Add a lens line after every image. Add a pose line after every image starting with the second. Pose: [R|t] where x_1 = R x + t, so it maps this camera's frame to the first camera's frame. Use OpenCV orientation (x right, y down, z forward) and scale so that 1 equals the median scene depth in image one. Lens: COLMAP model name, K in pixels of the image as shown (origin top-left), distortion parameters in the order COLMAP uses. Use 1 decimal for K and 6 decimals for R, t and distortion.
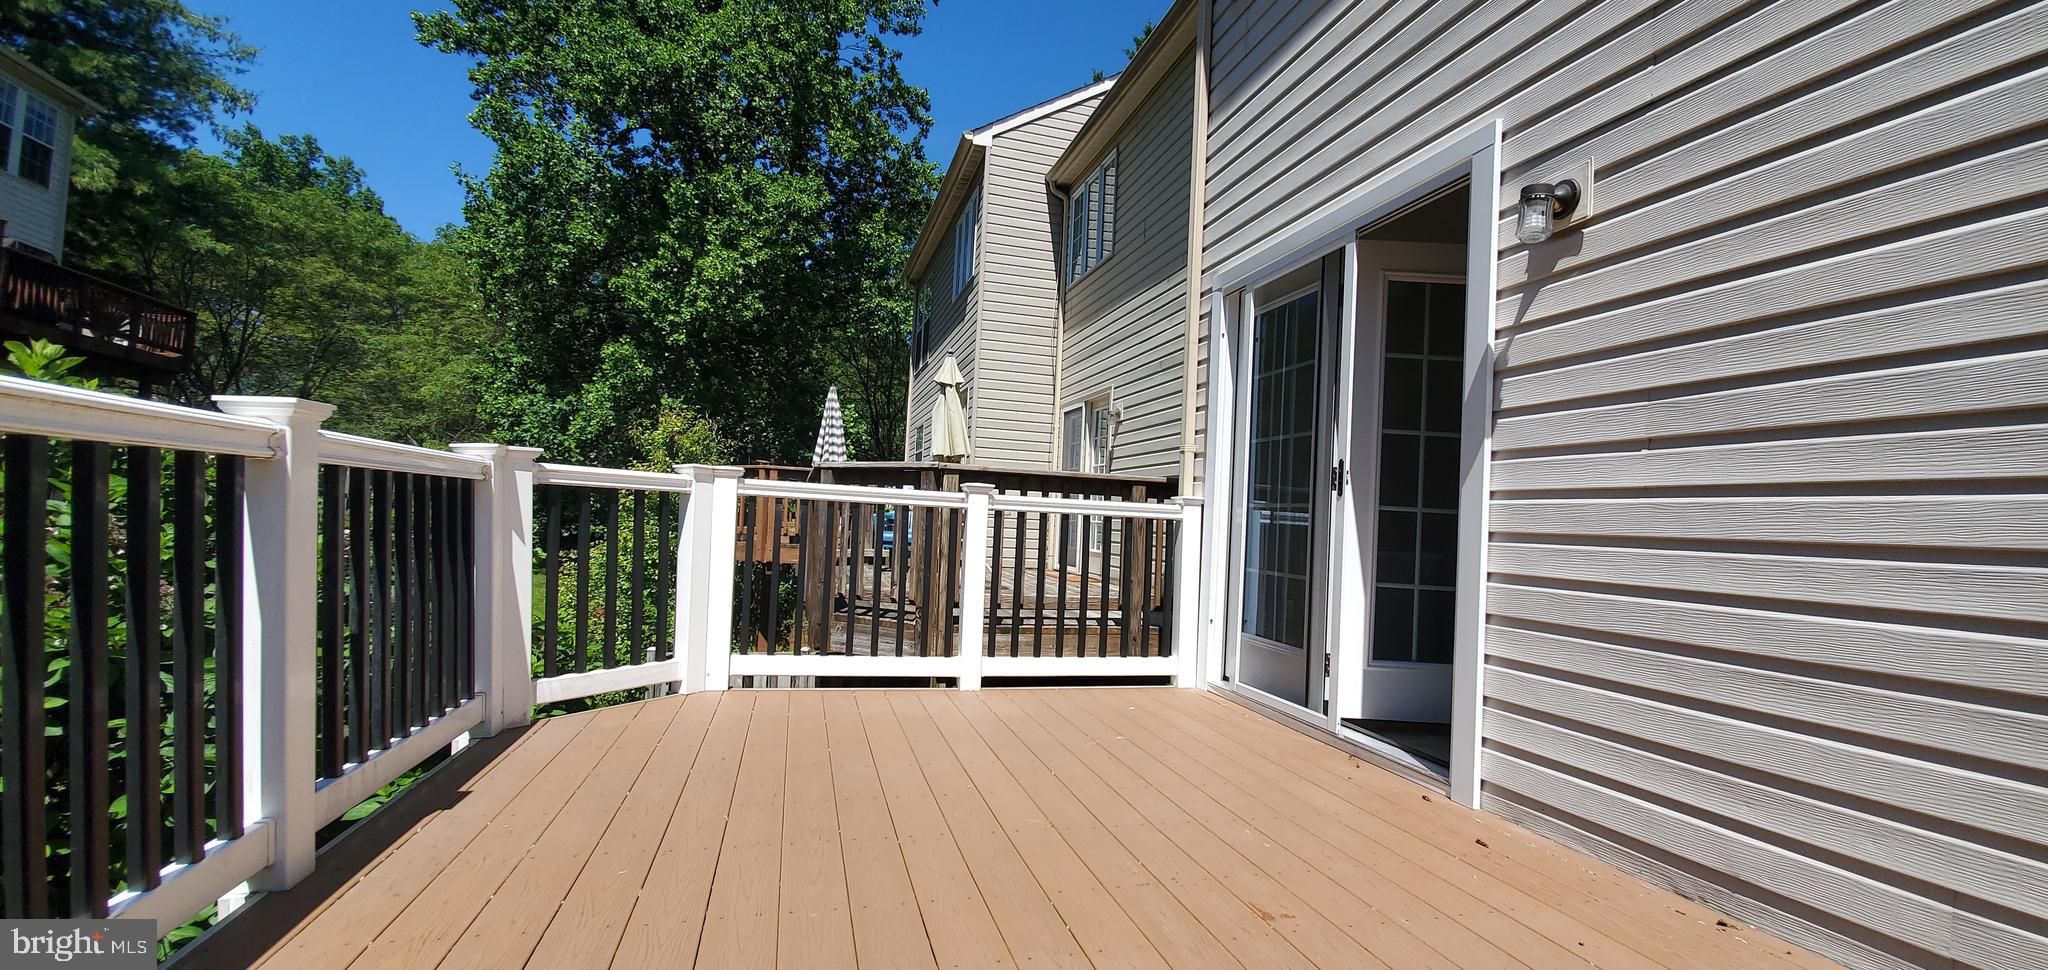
lens RADIAL K [[807.6, 0, 1026.8], [0, 807.6, 480.6], [0, 0, 1]] dist [-0.005708, -0.002818]
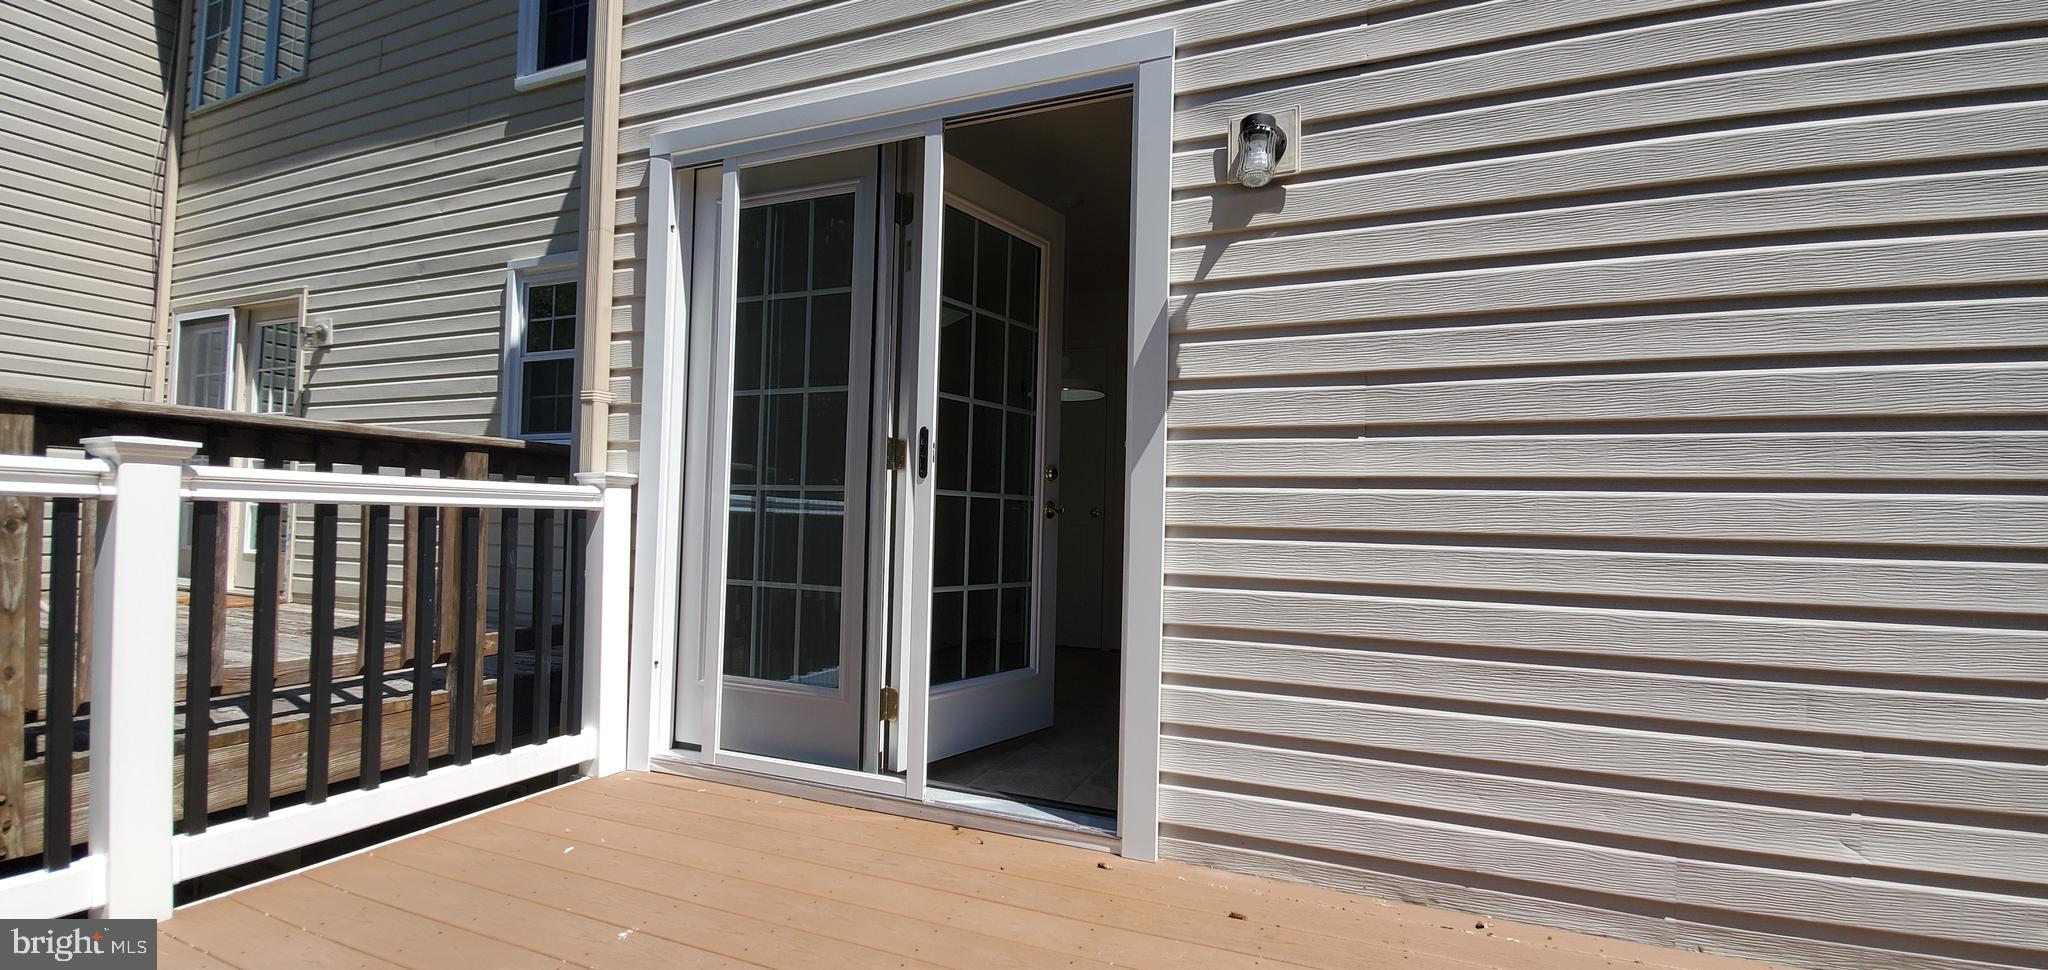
lens RADIAL K [[807.6, 0, 1031.7], [0, 807.6, 492.7], [0, 0, 1]] dist [-0.005708, -0.002818]
pose [[0.608797, -0.008379, 0.793282, -0.129798], [-0.032437, 0.998845, 0.035444, 0.003293], [-0.792662, -0.047310, 0.607822, 0.458881]]
